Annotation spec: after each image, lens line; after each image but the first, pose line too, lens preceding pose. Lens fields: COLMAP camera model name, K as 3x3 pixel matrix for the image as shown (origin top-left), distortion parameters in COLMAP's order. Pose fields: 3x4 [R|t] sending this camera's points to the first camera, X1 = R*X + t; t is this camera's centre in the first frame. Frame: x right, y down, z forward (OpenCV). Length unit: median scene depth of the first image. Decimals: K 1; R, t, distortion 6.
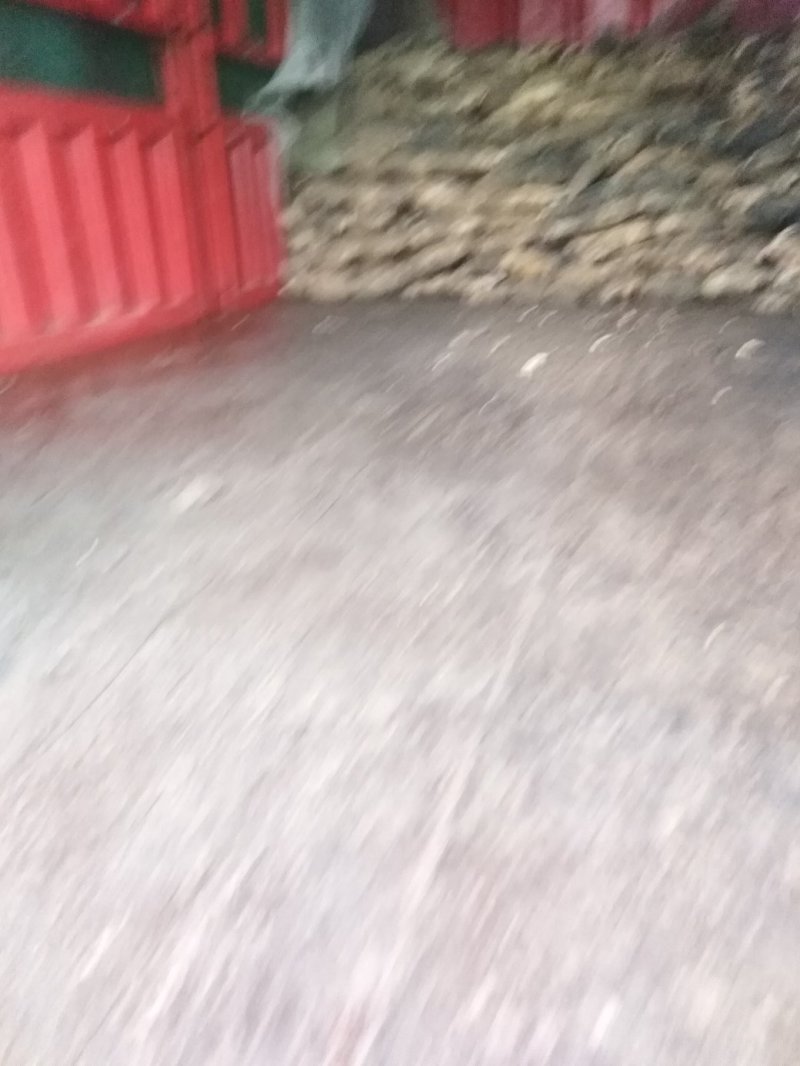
lens RADIAL K [[802.8, 0, 400.2], [0, 802.8, 532.7], [0, 0, 1]] dist [0.055068, -0.058238]
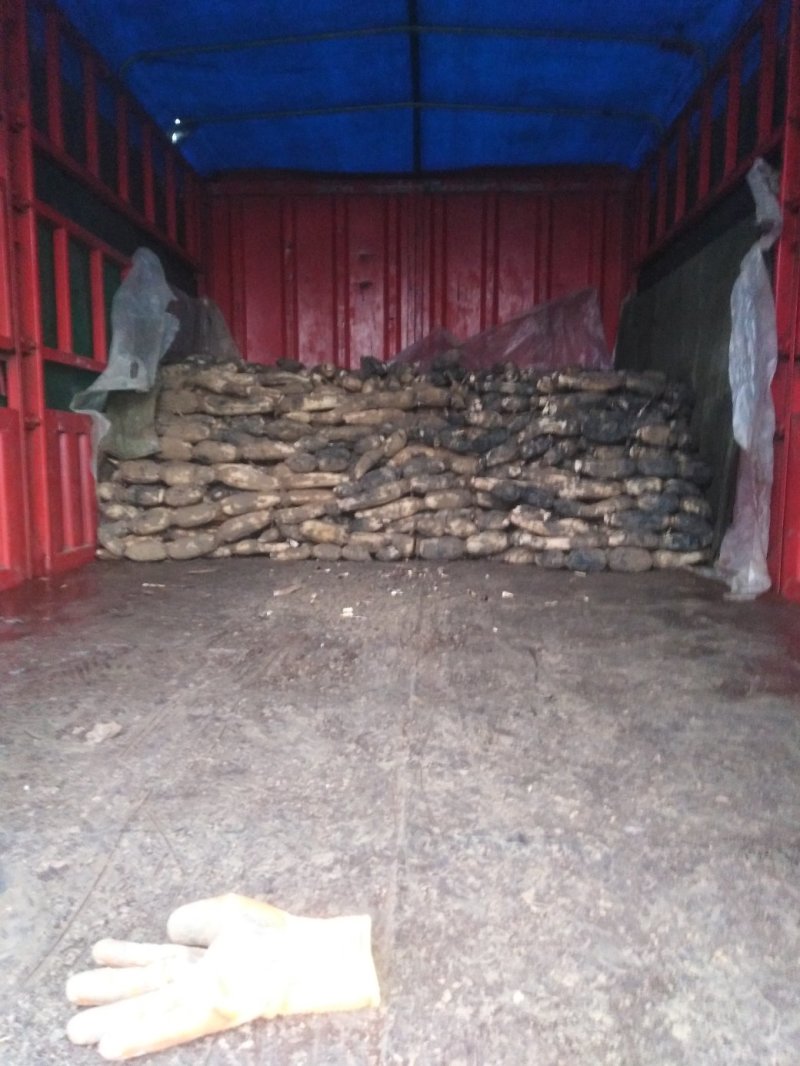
lens RADIAL K [[802.8, 0, 400.2], [0, 802.8, 532.7], [0, 0, 1]] dist [0.055068, -0.058238]
pose [[0.959785, -0.013885, 0.280393, -0.074796], [0.097705, 0.952856, -0.287260, 0.025484], [-0.263186, 0.303104, 0.915894, -0.128945]]
